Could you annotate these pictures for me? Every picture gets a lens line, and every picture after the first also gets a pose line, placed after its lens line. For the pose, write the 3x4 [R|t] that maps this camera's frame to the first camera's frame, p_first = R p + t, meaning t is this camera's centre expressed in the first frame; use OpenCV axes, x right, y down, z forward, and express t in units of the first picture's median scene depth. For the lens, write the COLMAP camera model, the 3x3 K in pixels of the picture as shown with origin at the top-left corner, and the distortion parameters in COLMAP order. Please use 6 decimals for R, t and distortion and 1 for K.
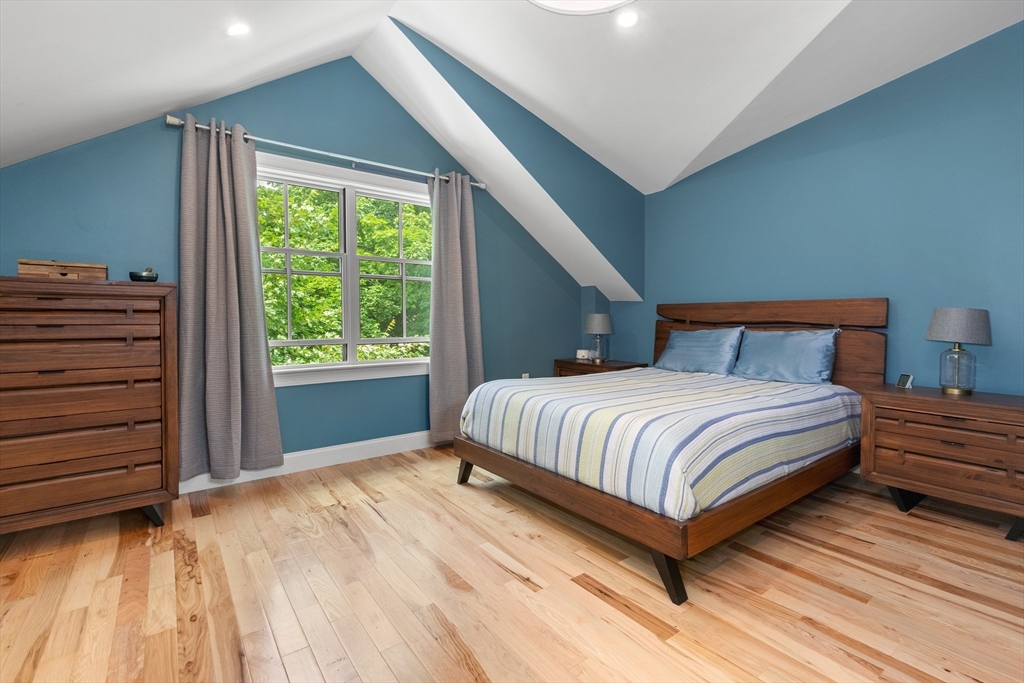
lens RADIAL K [[459.1, 0, 513.7], [0, 459.1, 318.9], [0, 0, 1]] dist [0.001168, 0.000216]
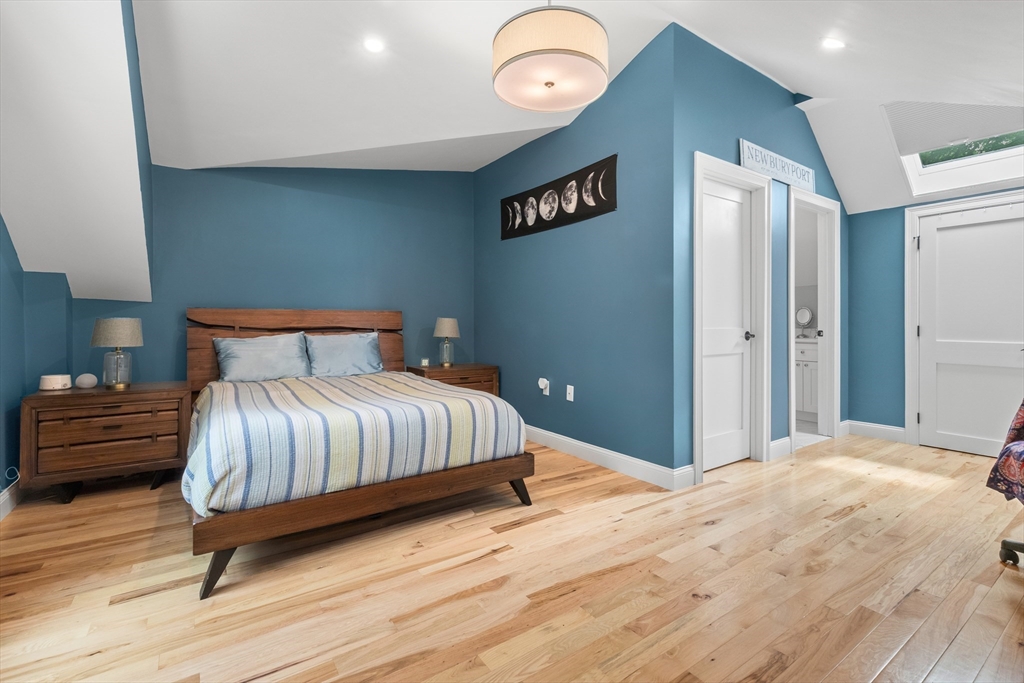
lens RADIAL K [[459.1, 0, 513.7], [0, 459.1, 318.9], [0, 0, 1]] dist [0.001168, 0.000216]
pose [[0.048782, 0.010211, 0.998757, -0.967952], [0.000883, 0.999947, -0.010266, -0.003405], [-0.998809, 0.001383, 0.048770, 0.767198]]
